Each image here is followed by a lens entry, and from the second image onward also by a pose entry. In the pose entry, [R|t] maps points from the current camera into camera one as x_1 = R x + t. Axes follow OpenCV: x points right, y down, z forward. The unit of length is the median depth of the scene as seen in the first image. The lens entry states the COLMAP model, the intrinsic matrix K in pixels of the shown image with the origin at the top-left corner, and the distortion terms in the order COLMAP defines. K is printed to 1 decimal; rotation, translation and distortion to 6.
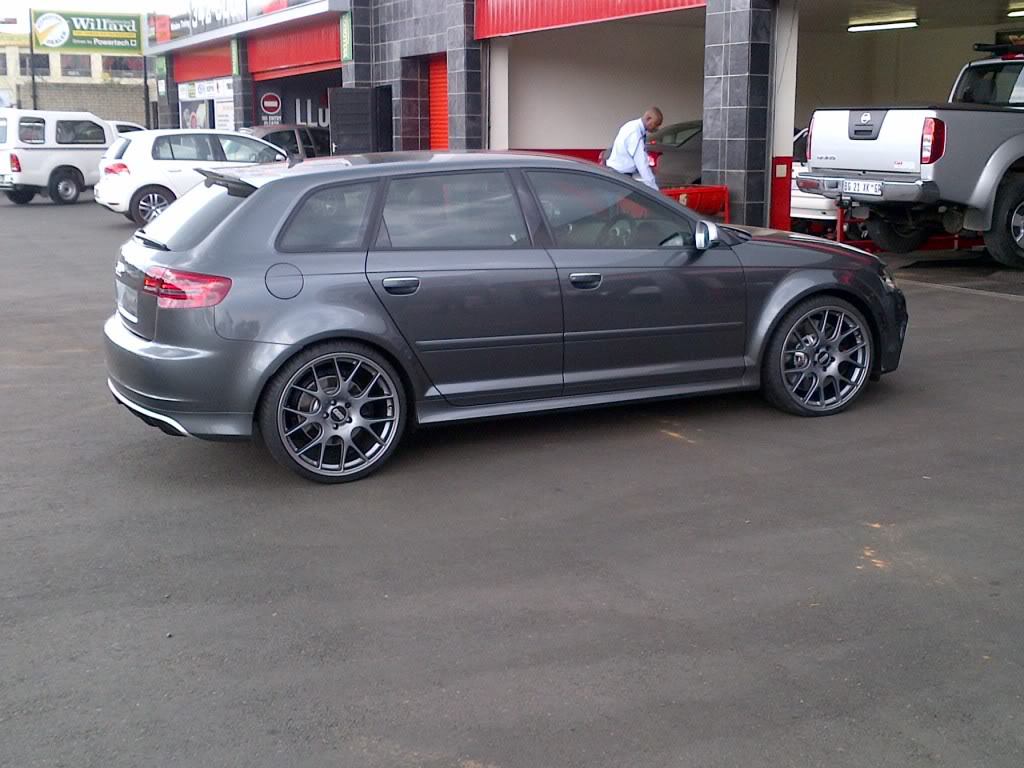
lens RADIAL K [[1283.3, 0, 512.7], [0, 1283.3, 387.5], [0, 0, 1]] dist [0.010609, 0.000000]
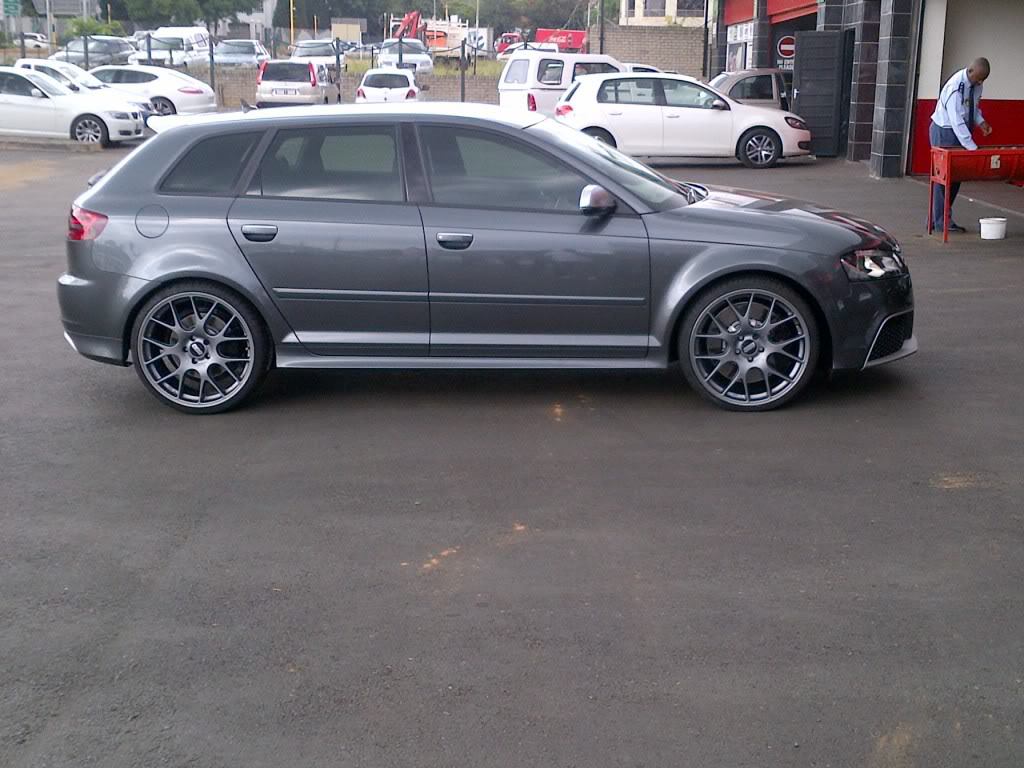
lens RADIAL K [[1283.3, 0, 512.9], [0, 1283.3, 380.5], [0, 0, 1]] dist [0.010609, 0.000000]
pose [[0.900181, 0.114657, -0.420152, 0.471838], [-0.098745, 0.993332, 0.059511, -0.036932], [0.424174, -0.012083, 0.905500, 0.123369]]
